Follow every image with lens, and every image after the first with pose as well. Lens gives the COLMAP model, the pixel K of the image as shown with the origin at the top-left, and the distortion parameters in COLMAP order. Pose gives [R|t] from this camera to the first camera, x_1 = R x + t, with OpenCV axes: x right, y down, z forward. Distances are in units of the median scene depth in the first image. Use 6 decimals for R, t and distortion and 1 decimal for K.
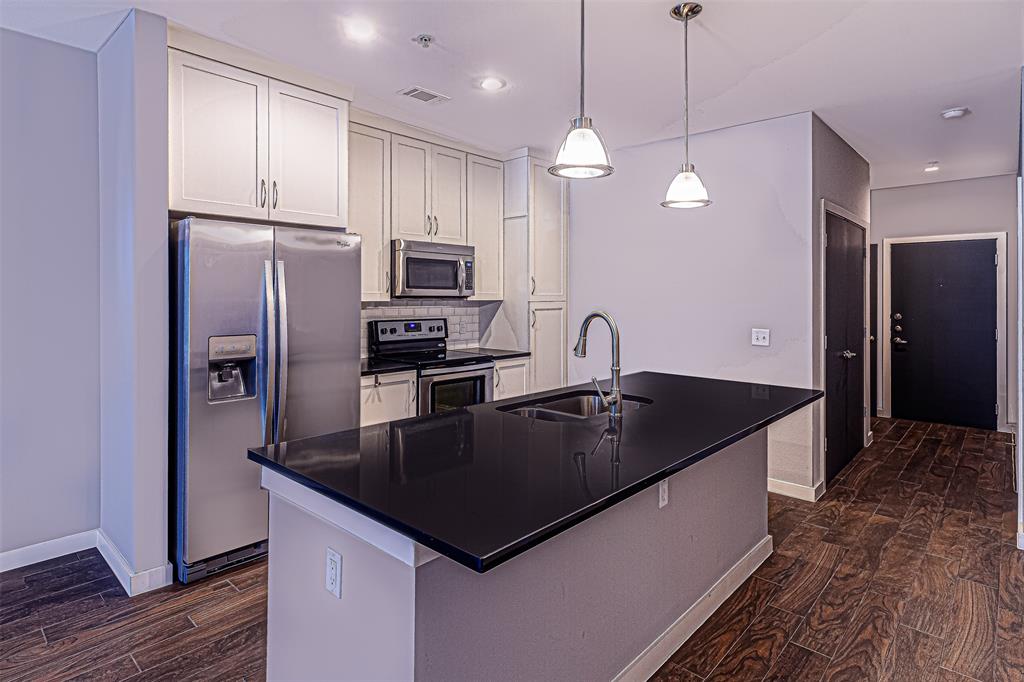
lens RADIAL K [[546.2, 0, 511.4], [0, 546.2, 296.2], [0, 0, 1]] dist [0.017670, -0.000711]
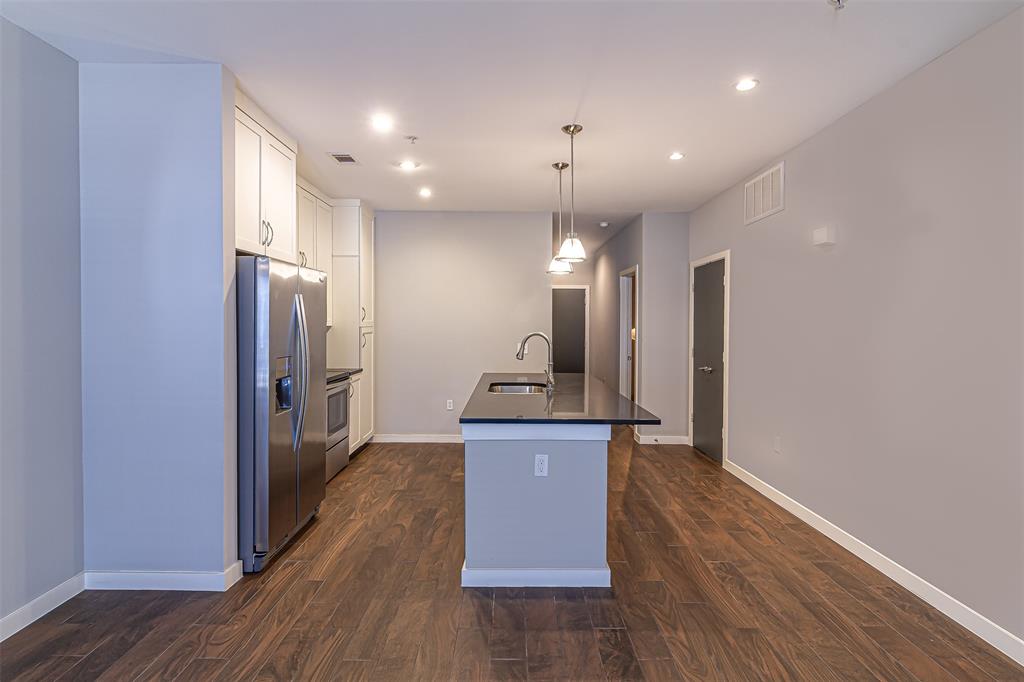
lens RADIAL K [[533.4, 0, 512.0], [0, 533.4, 341.0], [0, 0, 1]] dist [-0.000274, -0.000316]
pose [[0.732468, -0.026981, 0.680267, -0.747330], [-0.000520, 0.999192, 0.040190, -0.008971], [-0.680802, -0.029791, 0.731862, -0.136352]]
